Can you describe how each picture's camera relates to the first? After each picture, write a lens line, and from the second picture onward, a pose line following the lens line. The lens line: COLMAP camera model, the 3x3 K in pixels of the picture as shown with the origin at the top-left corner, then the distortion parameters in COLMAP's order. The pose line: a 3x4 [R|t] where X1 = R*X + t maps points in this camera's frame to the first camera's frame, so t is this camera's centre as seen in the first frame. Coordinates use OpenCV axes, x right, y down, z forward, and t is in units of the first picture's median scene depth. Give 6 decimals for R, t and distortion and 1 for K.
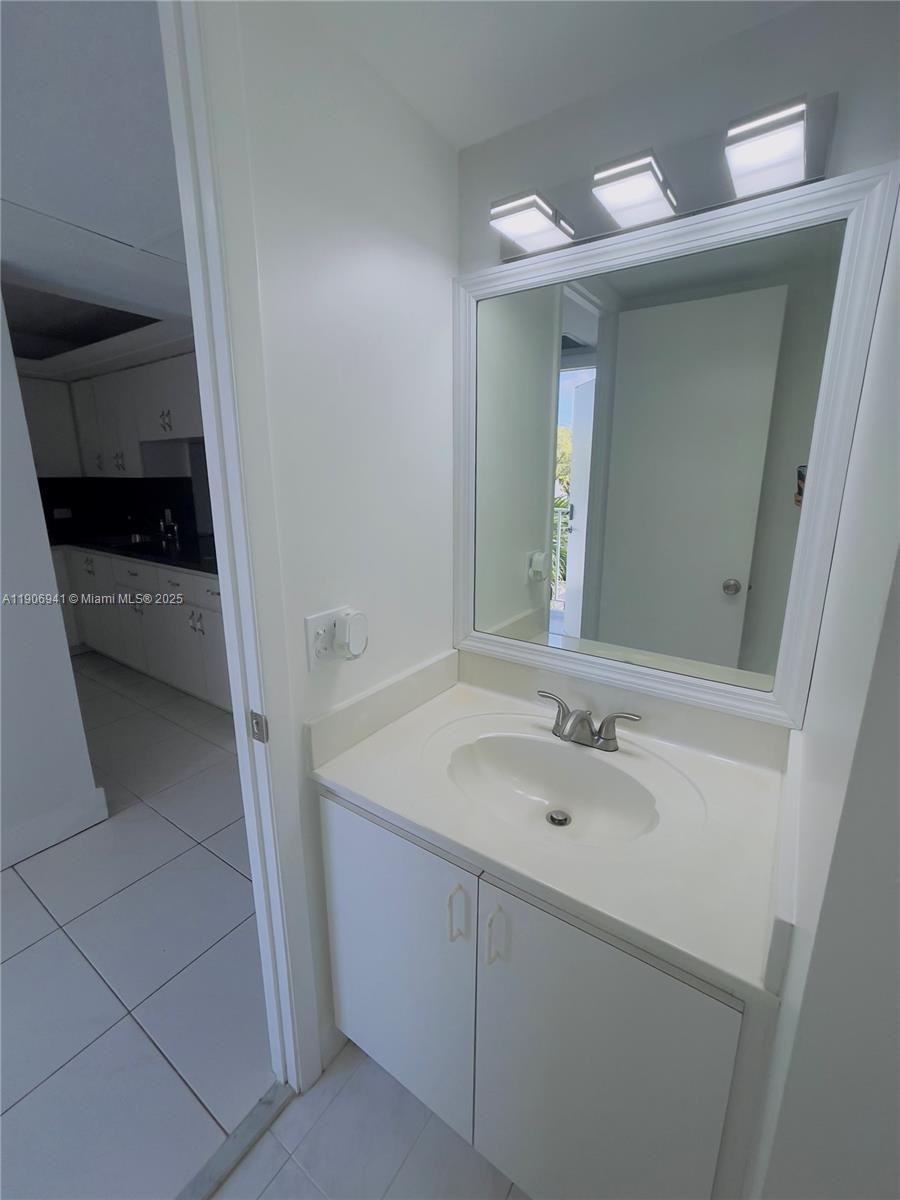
lens RADIAL K [[499.2, 0, 450.0], [0, 499.2, 600.0], [0, 0, 1]] dist [-0.017671, 0.000270]
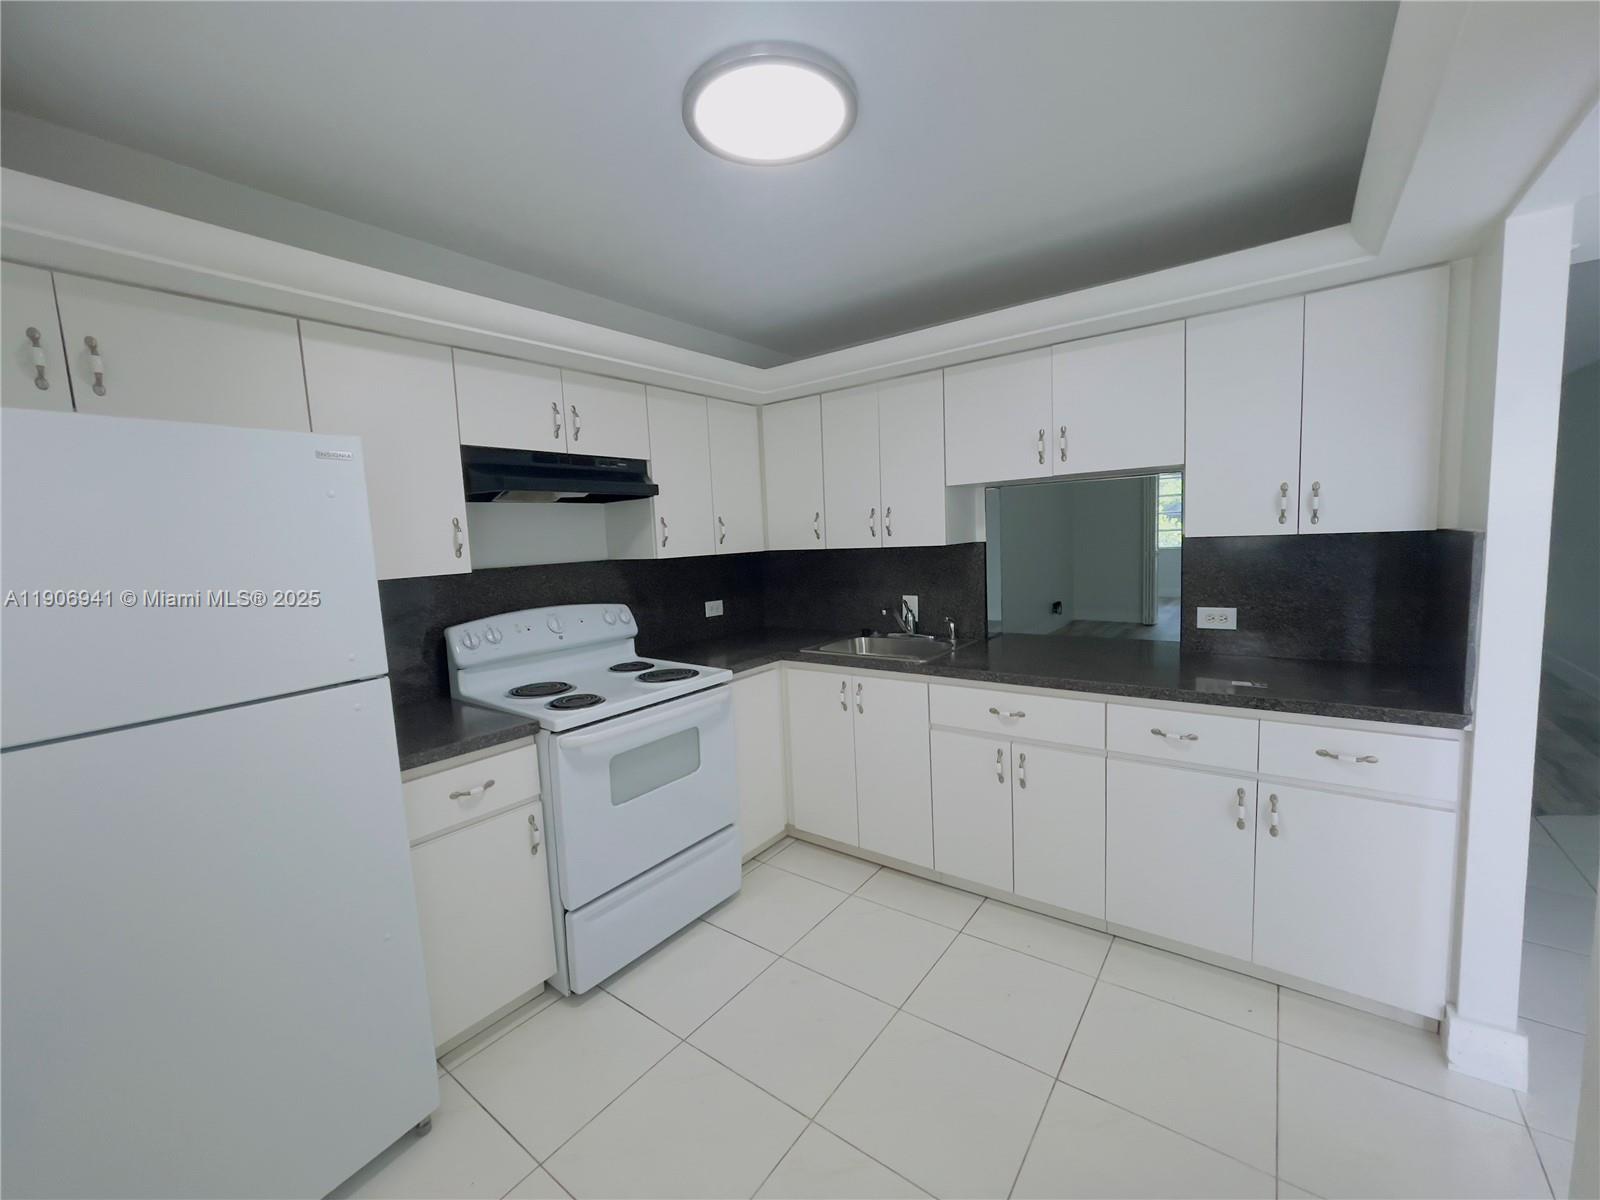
lens RADIAL K [[647.9, 0, 800.0], [0, 647.9, 600.0], [0, 0, 1]] dist [-0.003506, -0.000094]
pose [[0.997089, -0.052598, -0.055200, -0.705093], [0.044723, 0.989795, -0.135299, -0.078671], [0.061753, 0.132436, 0.989266, 0.214445]]
